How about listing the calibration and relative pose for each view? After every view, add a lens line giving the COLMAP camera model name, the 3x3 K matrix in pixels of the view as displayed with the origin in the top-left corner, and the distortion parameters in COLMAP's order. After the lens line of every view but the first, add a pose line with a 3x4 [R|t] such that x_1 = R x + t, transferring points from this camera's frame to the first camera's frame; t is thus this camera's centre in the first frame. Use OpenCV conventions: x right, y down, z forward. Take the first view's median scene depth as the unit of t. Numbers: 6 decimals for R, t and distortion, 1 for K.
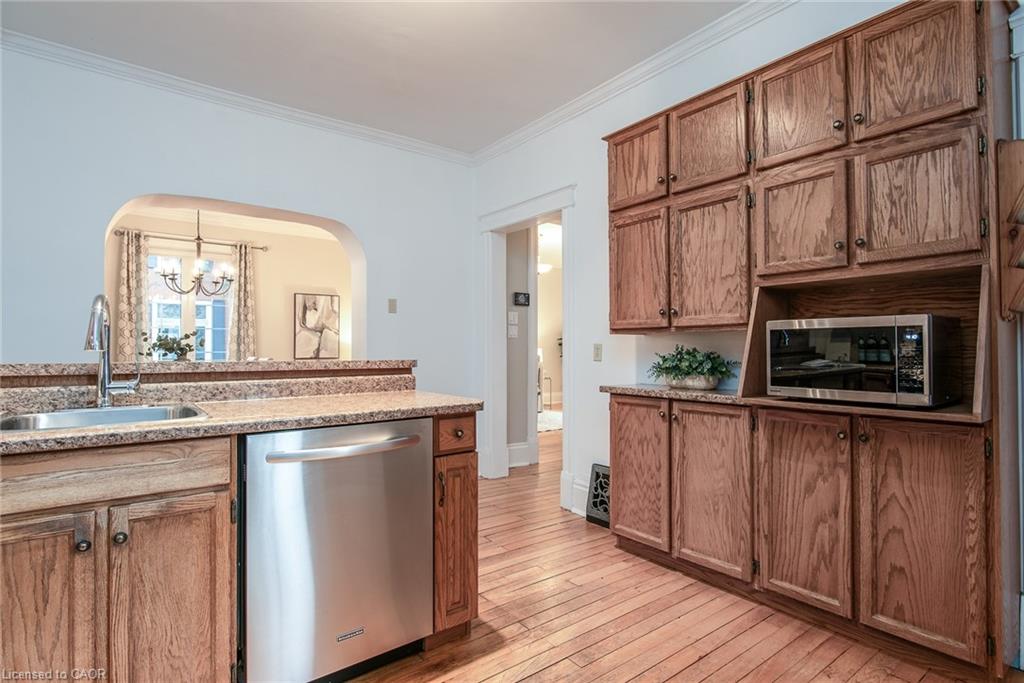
lens RADIAL K [[512.5, 0, 510.2], [0, 512.5, 341.8], [0, 0, 1]] dist [-0.005731, -0.000821]
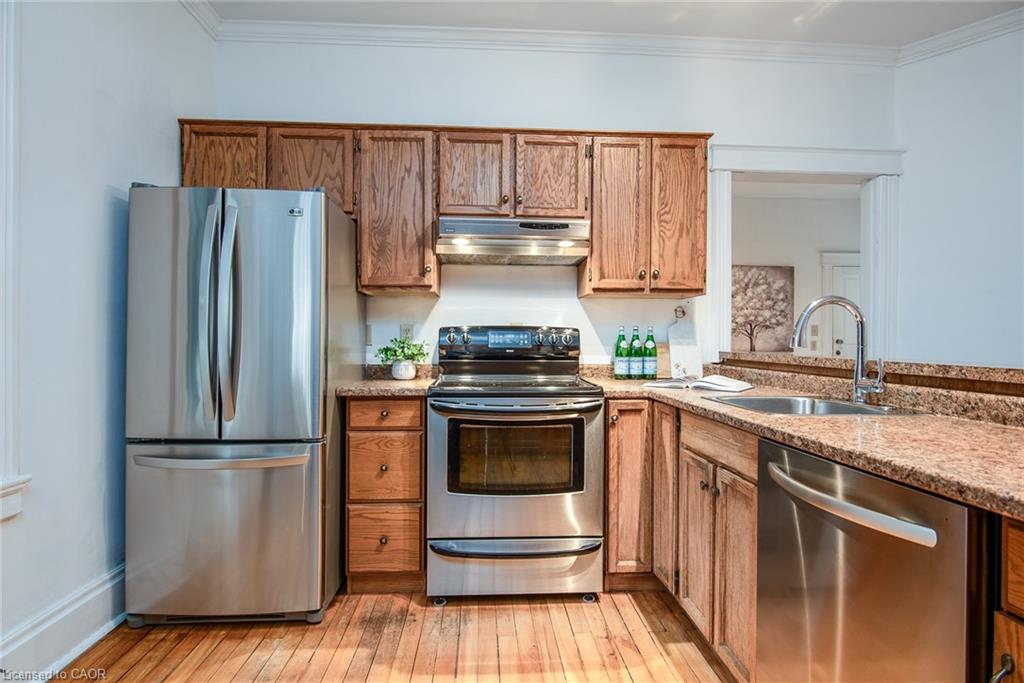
lens RADIAL K [[512.5, 0, 510.2], [0, 512.5, 341.8], [0, 0, 1]] dist [-0.005731, -0.000821]
pose [[-0.559109, -0.002345, -0.829091, 0.336368], [0.002574, 0.999986, -0.004565, 0.005442], [0.829090, -0.004686, -0.559095, 0.720662]]
